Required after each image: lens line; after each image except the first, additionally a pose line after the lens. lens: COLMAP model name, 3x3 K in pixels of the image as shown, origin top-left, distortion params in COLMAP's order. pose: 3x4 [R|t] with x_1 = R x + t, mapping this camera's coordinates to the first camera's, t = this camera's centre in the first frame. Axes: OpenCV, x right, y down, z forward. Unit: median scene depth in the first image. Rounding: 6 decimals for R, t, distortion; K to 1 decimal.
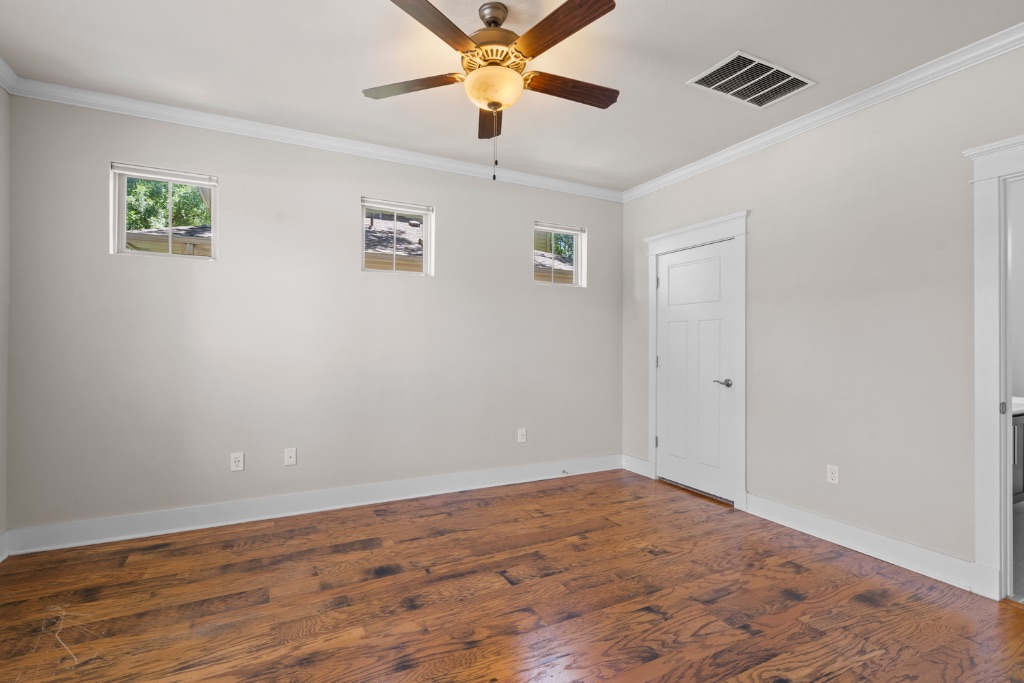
lens RADIAL K [[471.3, 0, 507.2], [0, 471.3, 343.6], [0, 0, 1]] dist [-0.004543, 0.002113]
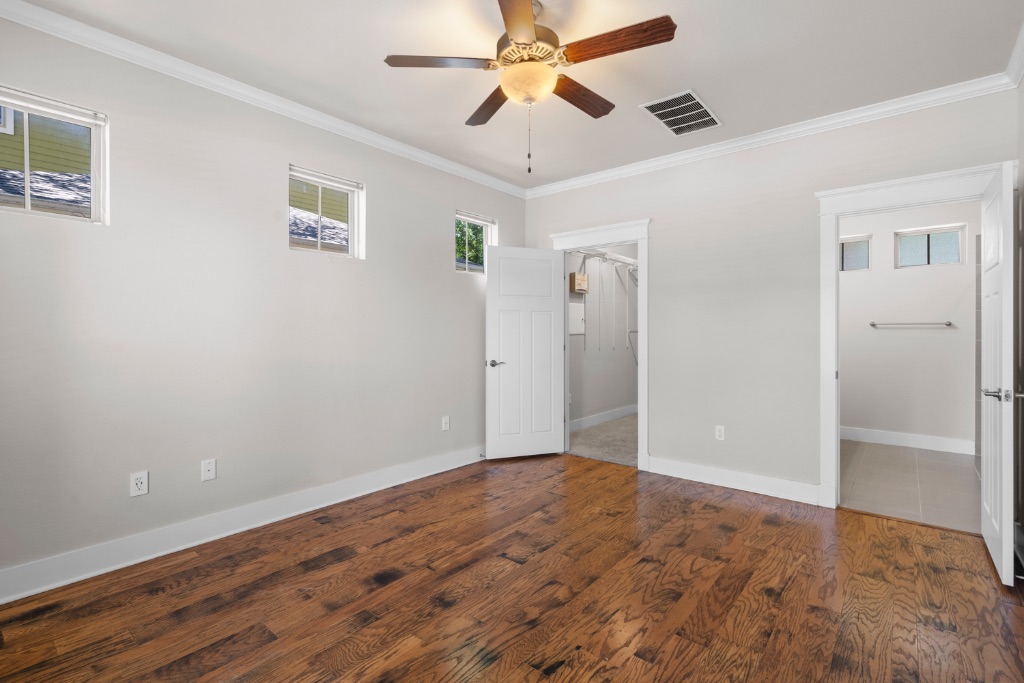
lens RADIAL K [[471.3, 0, 497.8], [0, 471.3, 334.7], [0, 0, 1]] dist [-0.004543, 0.002113]
pose [[0.923506, -0.006883, 0.383522, -0.393354], [0.004227, 0.999961, 0.007768, -0.000506], [-0.383560, -0.005553, 0.923499, 0.059829]]
